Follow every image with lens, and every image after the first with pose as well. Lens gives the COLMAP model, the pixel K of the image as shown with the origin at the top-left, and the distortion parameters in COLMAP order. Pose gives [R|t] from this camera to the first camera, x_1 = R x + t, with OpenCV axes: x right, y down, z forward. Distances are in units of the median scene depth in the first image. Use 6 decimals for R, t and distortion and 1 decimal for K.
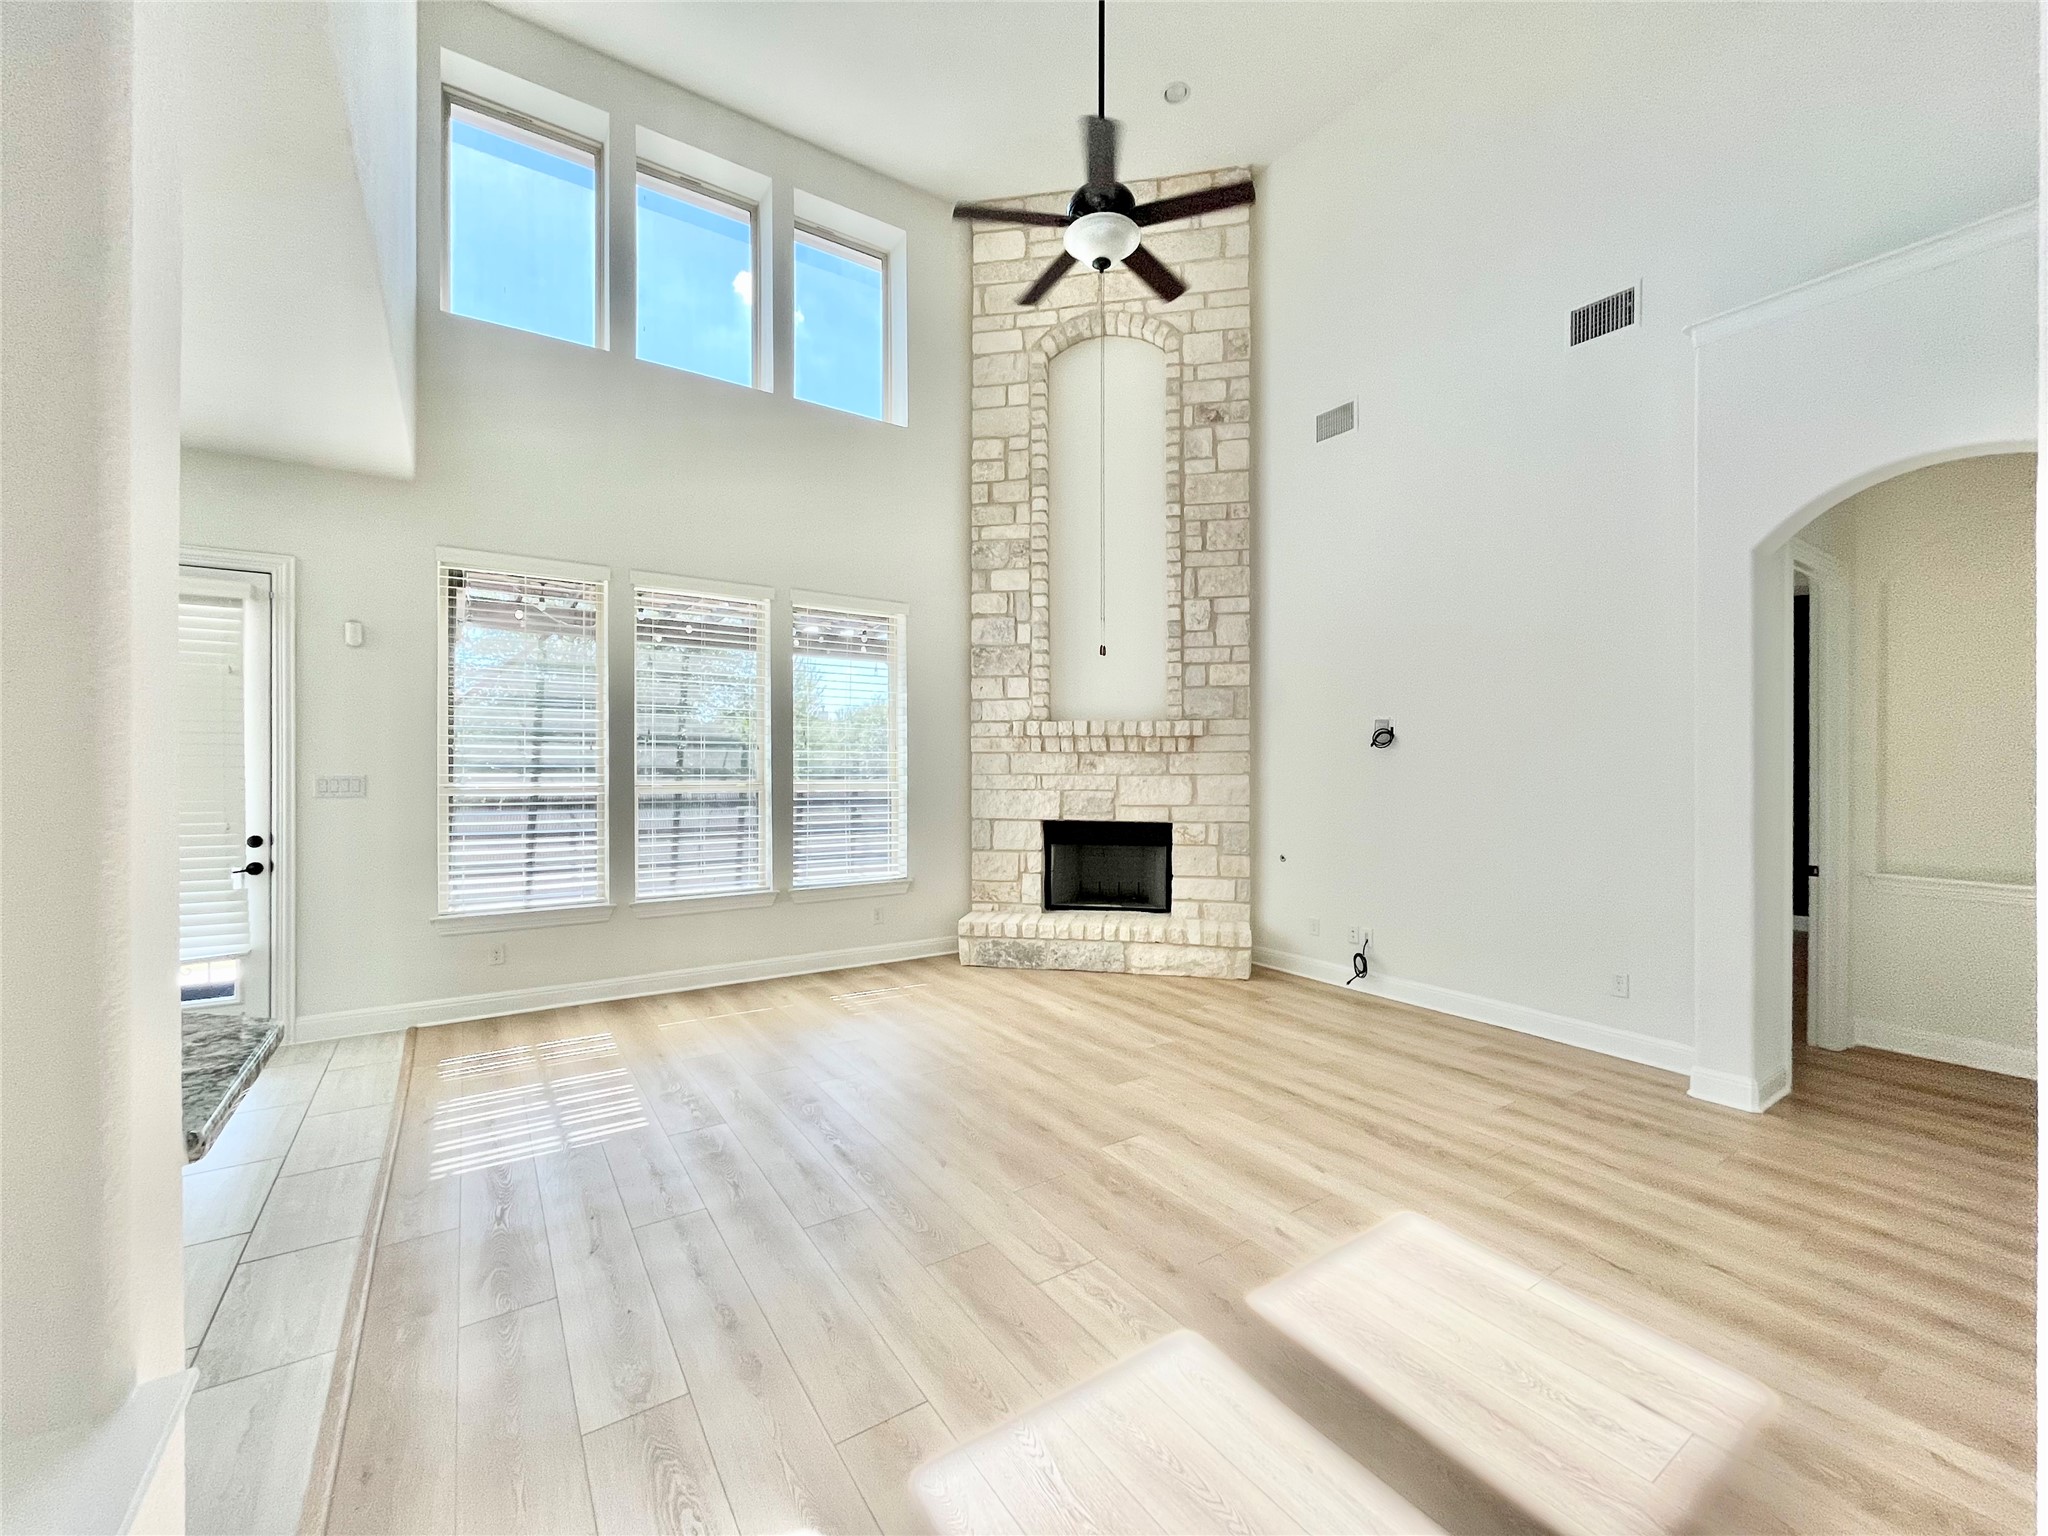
lens RADIAL K [[826.3, 0, 1020.6], [0, 826.3, 767.2], [0, 0, 1]] dist [-0.003220, -0.000275]
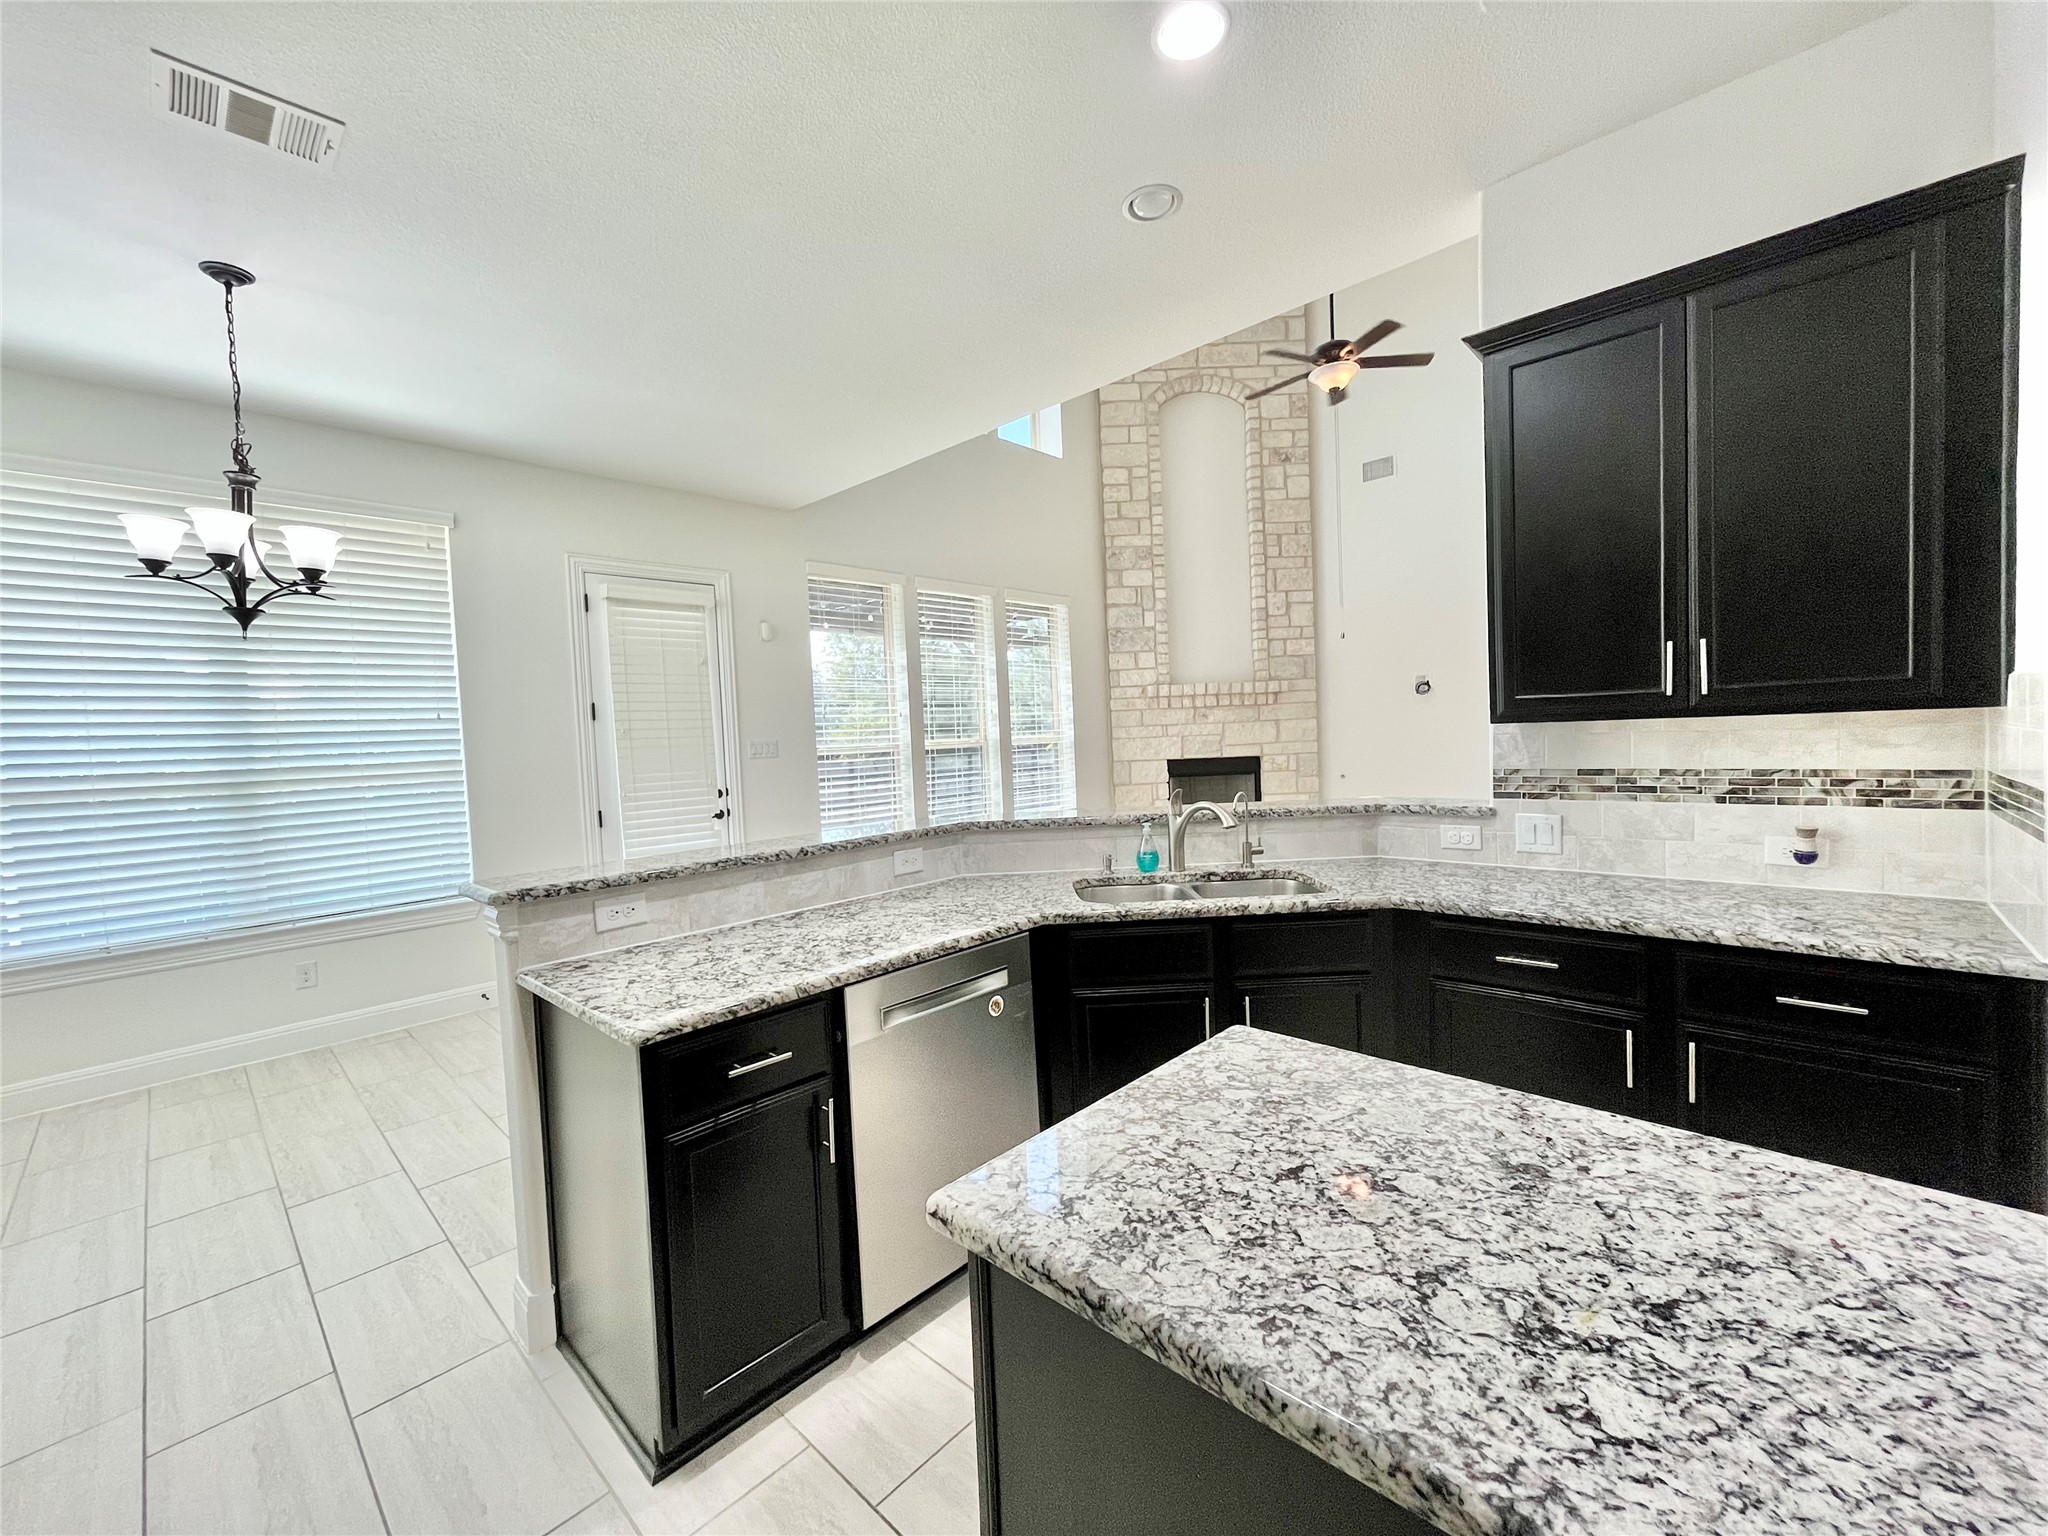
lens RADIAL K [[823.8, 0, 1012.8], [0, 823.8, 766.4], [0, 0, 1]] dist [0.000323, -0.000012]
pose [[0.975756, -0.052320, 0.212516, -0.515883], [0.044961, 0.998215, 0.039317, 0.012147], [-0.214194, -0.028809, 0.976366, -0.250363]]
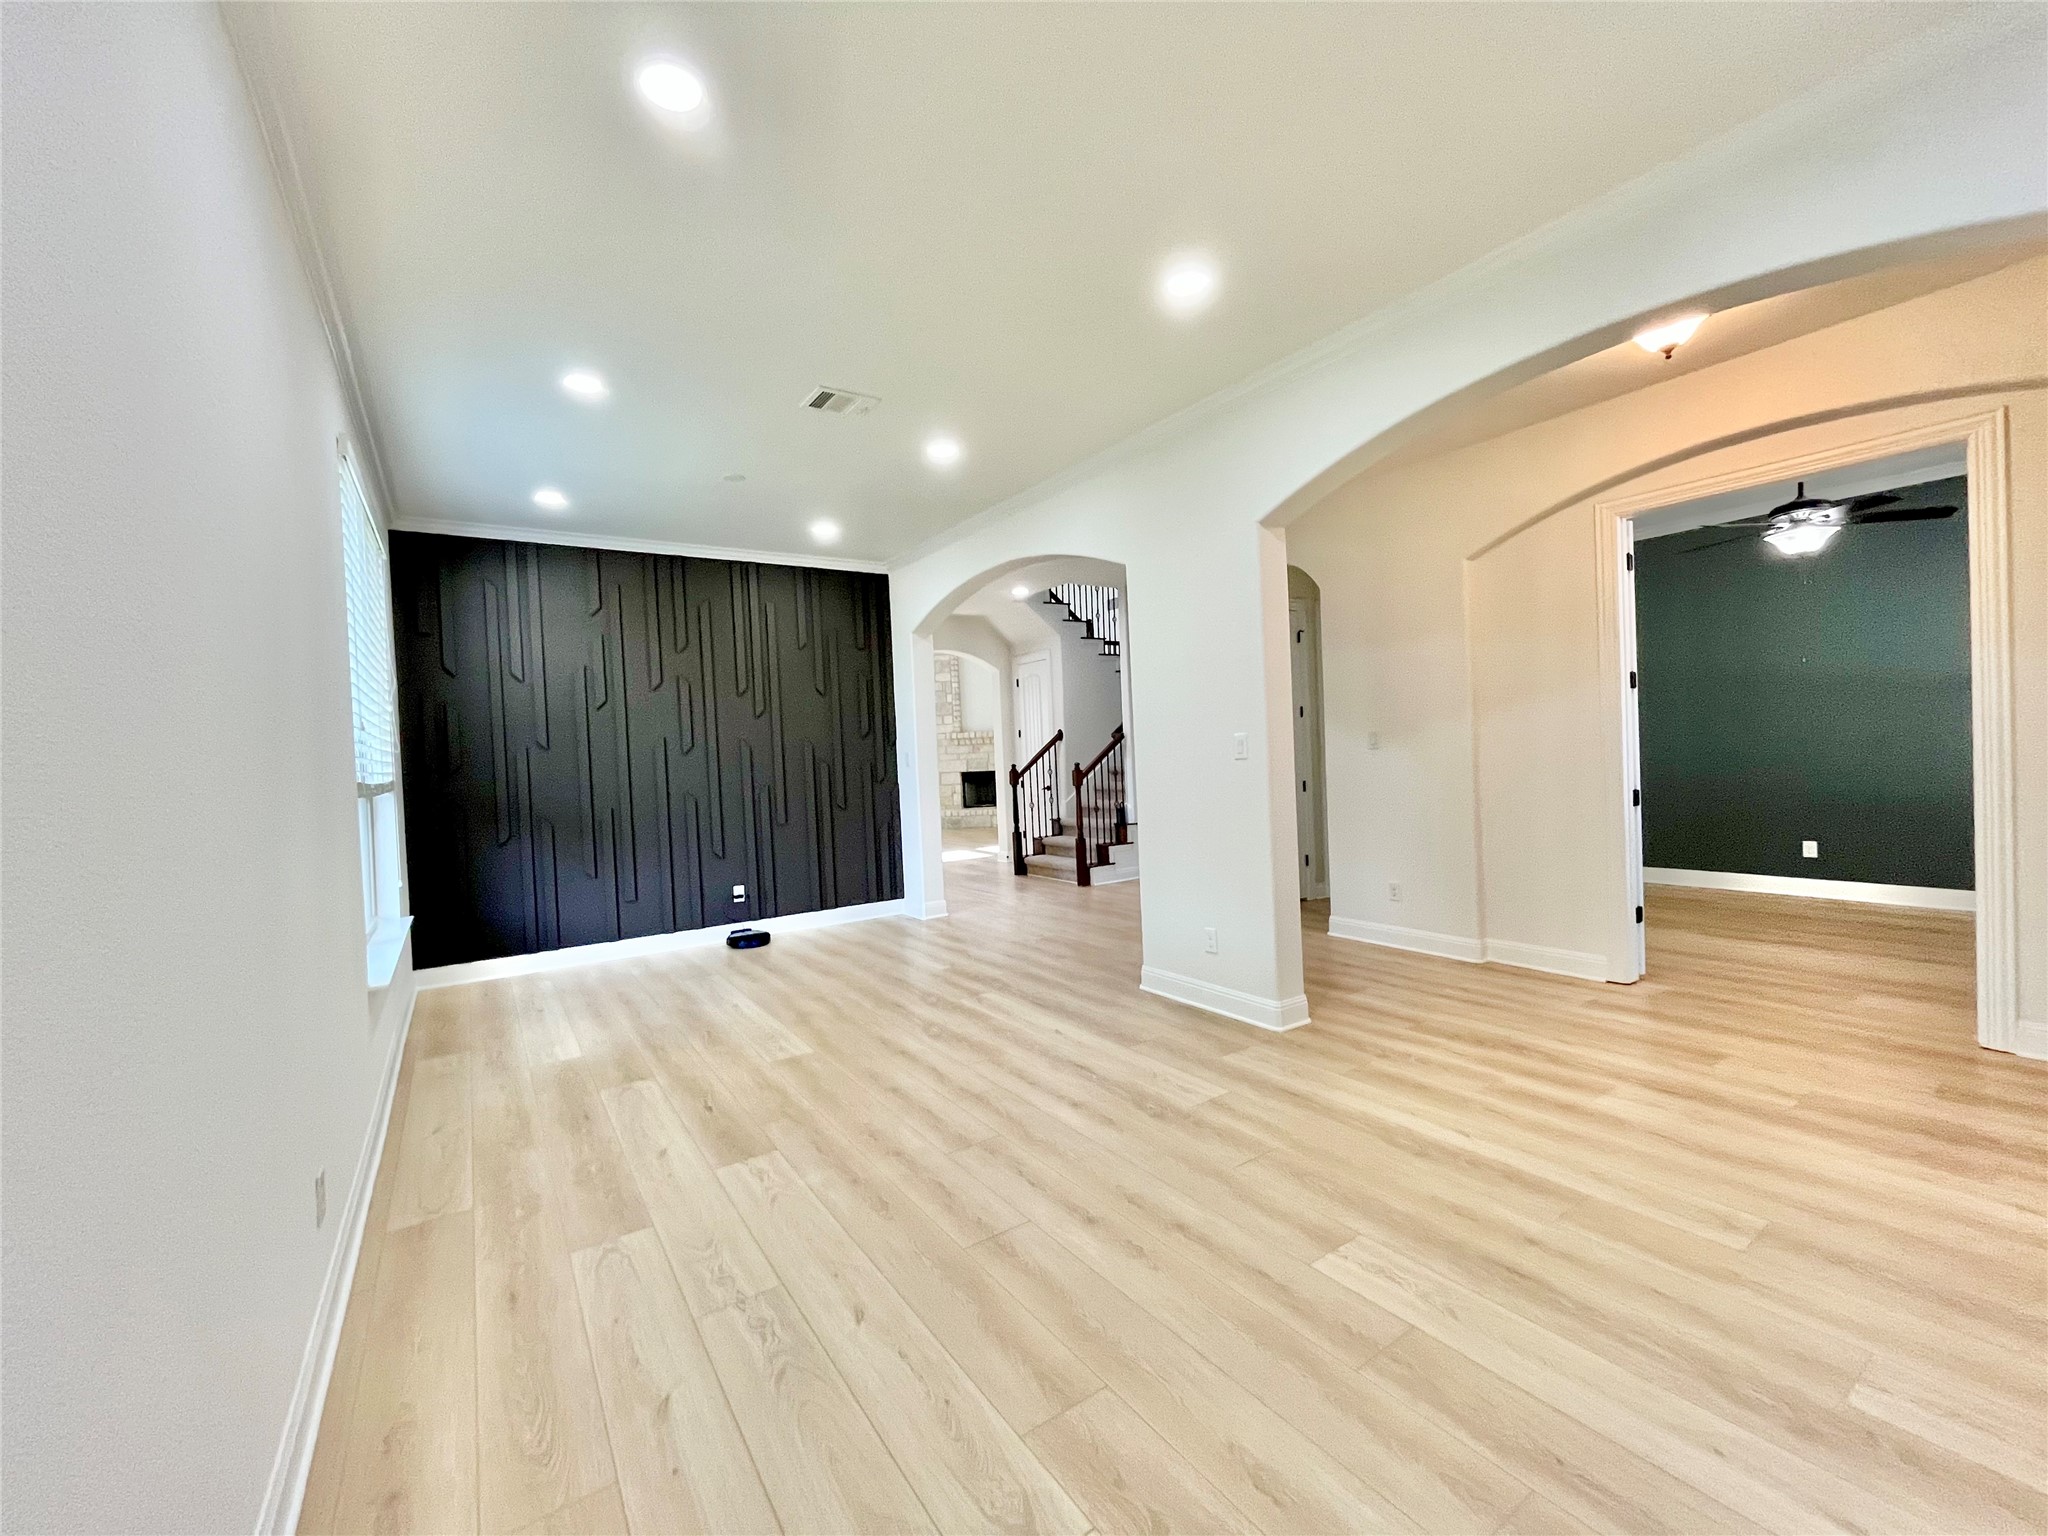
lens RADIAL K [[826.3, 0, 1020.6], [0, 826.3, 767.2], [0, 0, 1]] dist [-0.003220, -0.000275]
pose [[0.998795, -0.049007, 0.002745, 0.208926], [0.048940, 0.998592, 0.020485, 0.006495], [-0.003745, -0.020326, 0.999786, -1.554190]]
